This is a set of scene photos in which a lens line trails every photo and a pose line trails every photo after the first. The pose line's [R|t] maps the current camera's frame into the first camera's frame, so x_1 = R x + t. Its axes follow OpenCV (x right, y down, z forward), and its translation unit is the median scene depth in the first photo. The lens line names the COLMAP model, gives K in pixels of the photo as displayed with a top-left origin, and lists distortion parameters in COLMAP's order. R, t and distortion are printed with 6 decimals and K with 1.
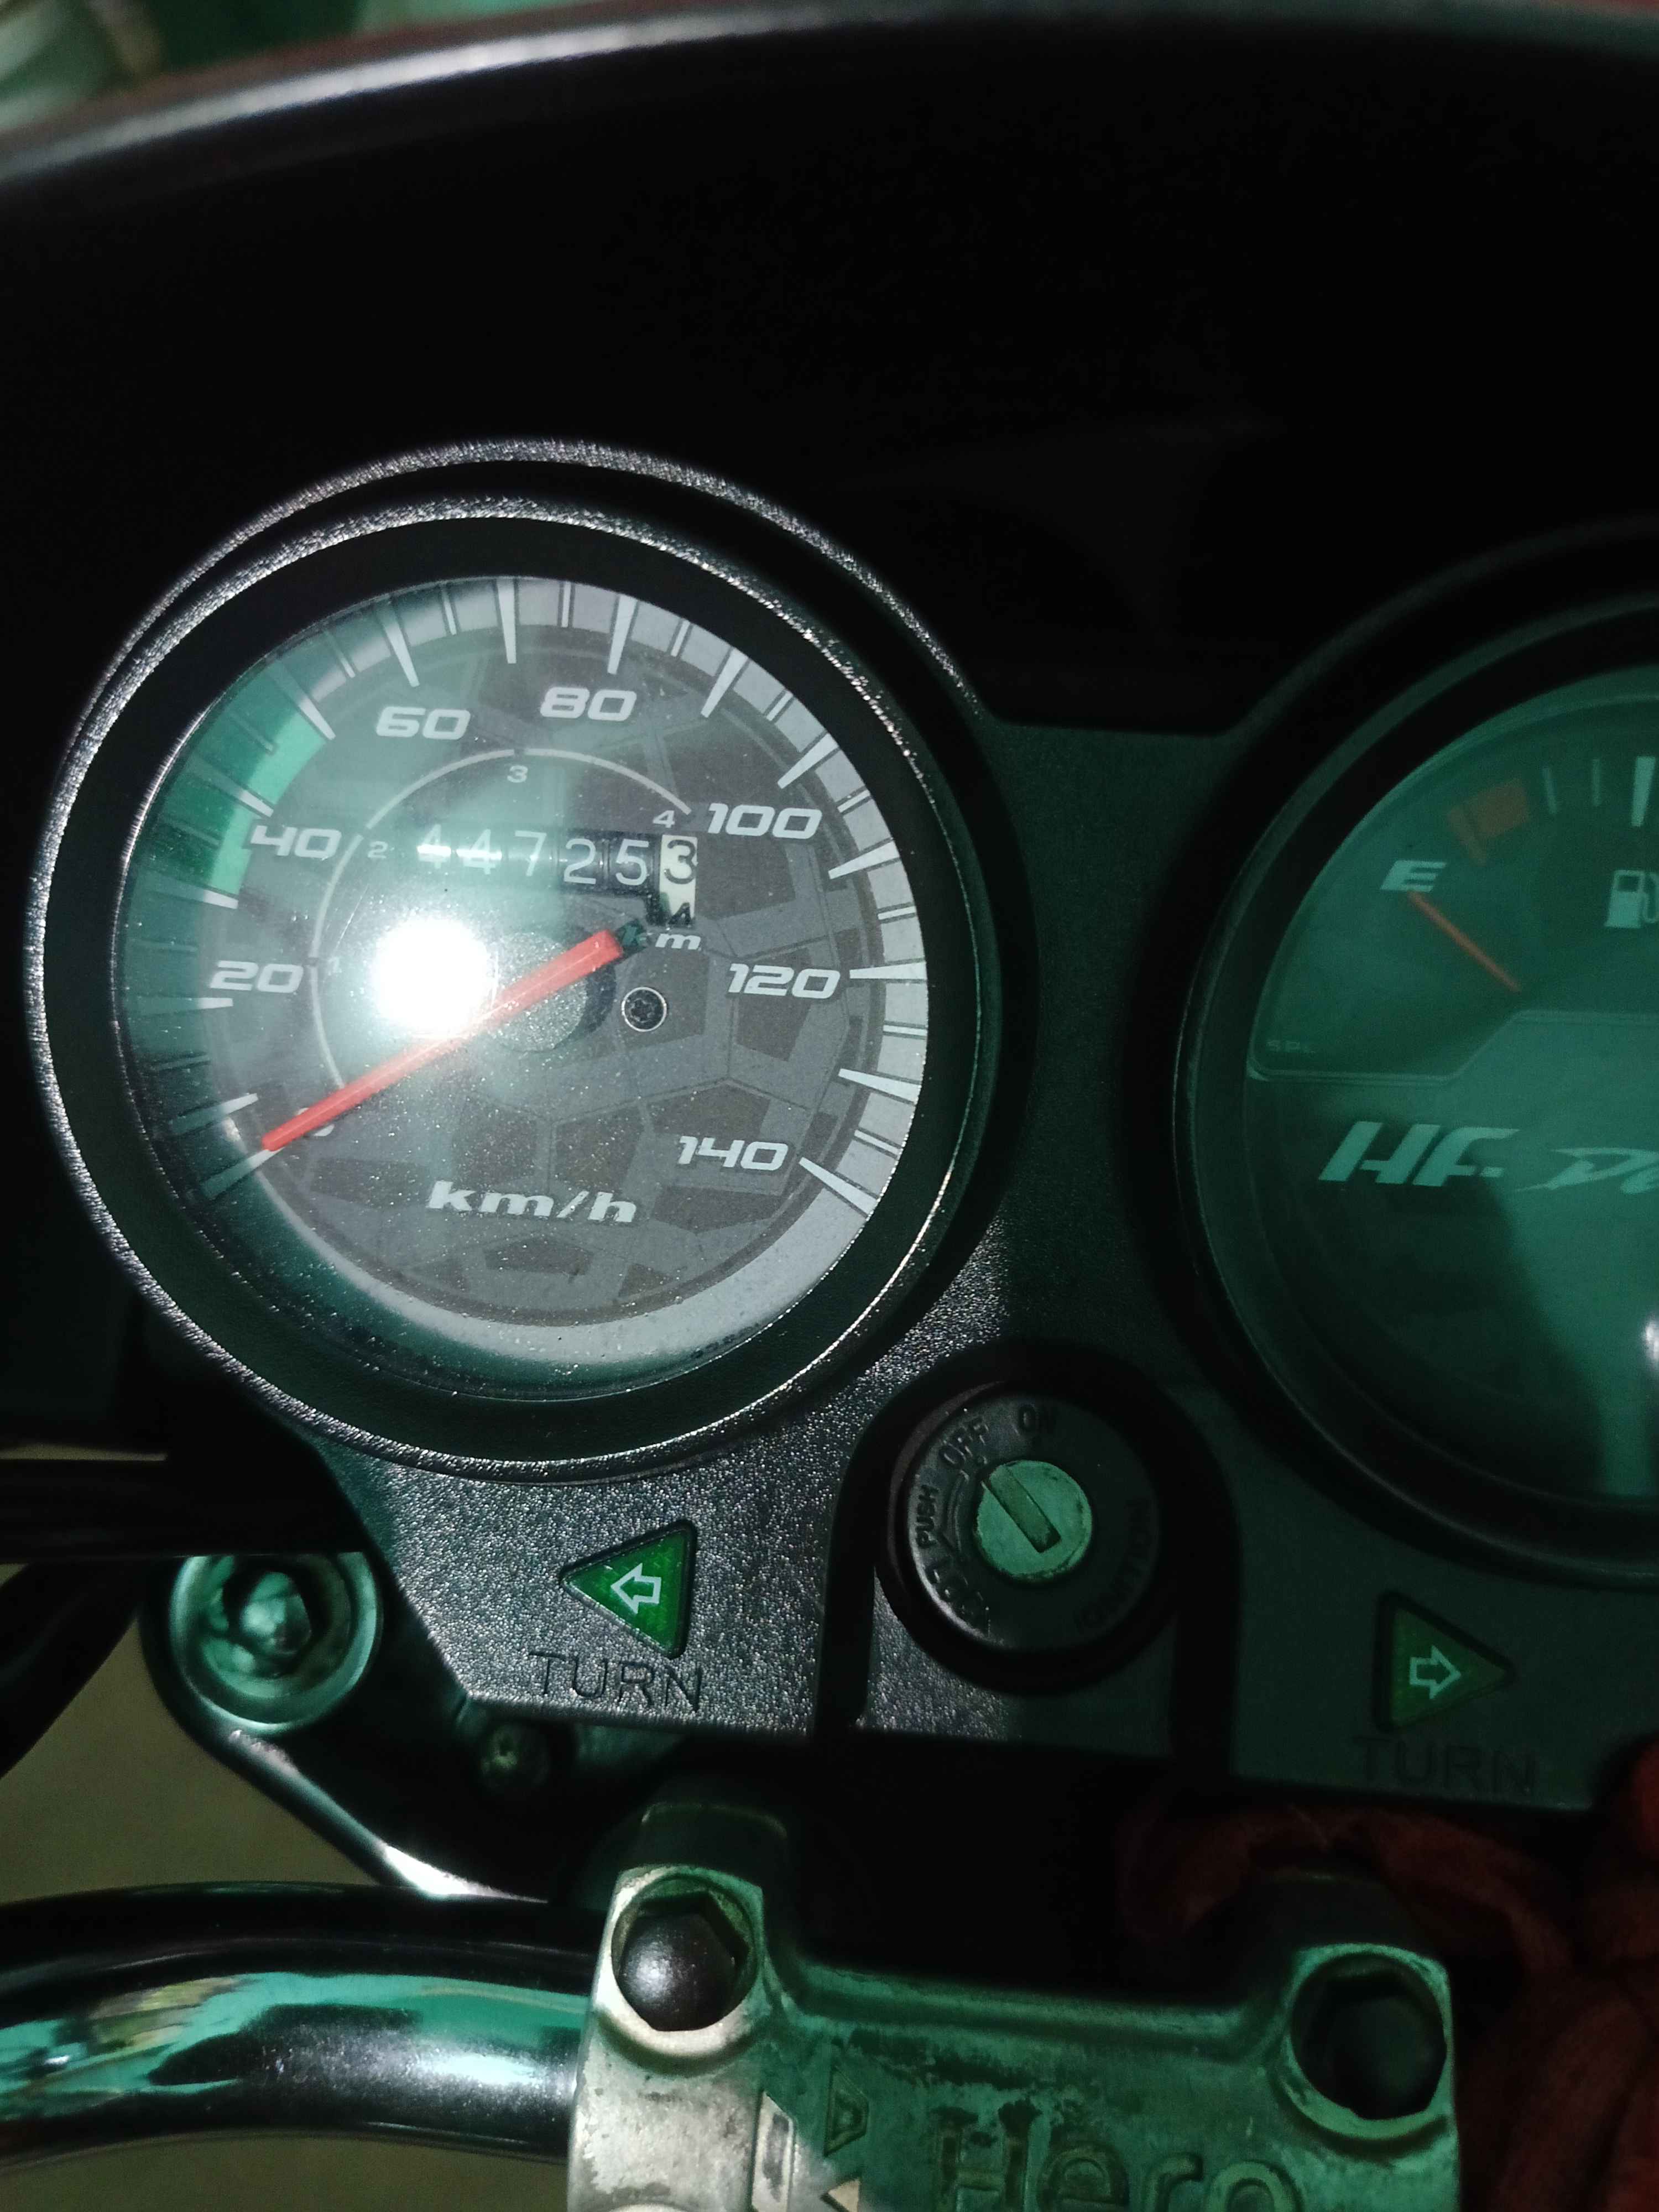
lens RADIAL K [[1618.5, 0, 829.5], [0, 1618.5, 1106.0], [0, 0, 1]] dist [0.051561, -0.106448]
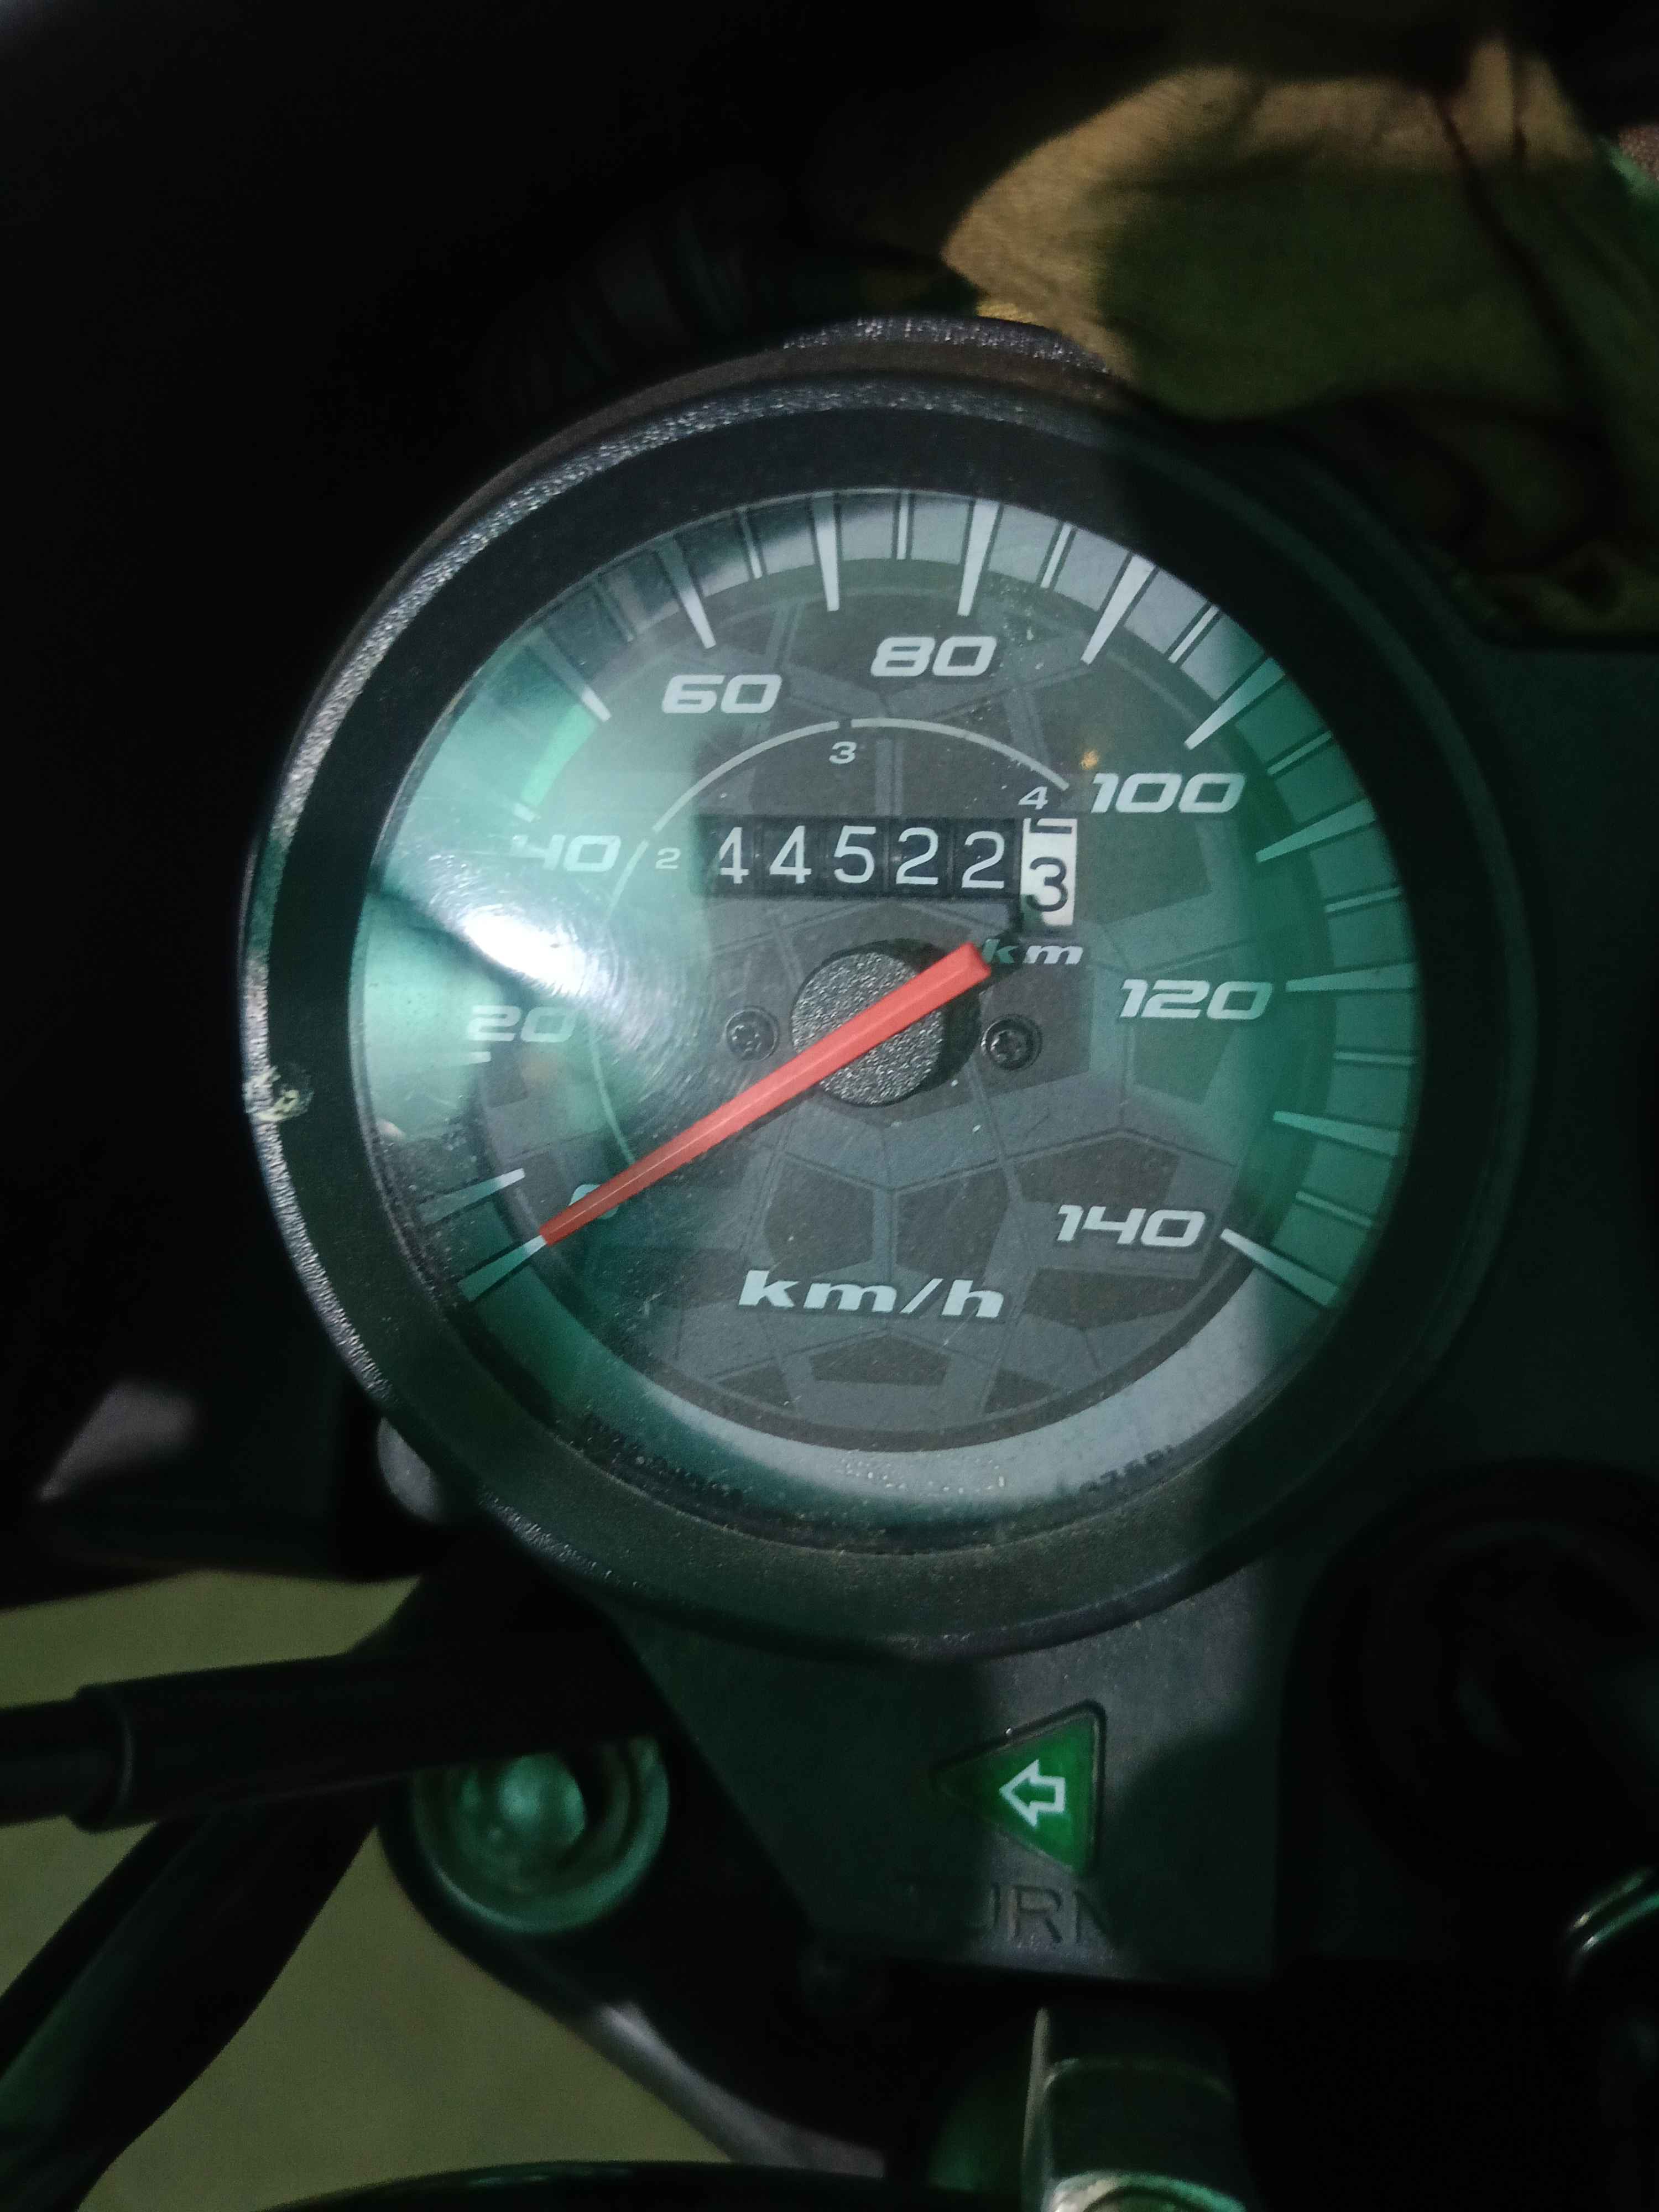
lens RADIAL K [[1618.5, 0, 829.5], [0, 1618.5, 1106.0], [0, 0, 1]] dist [0.051561, -0.106448]
pose [[0.996688, -0.039733, -0.070953, -0.150389], [0.038365, 0.999053, -0.020541, -0.017758], [0.071702, 0.017751, 0.997268, 0.222175]]
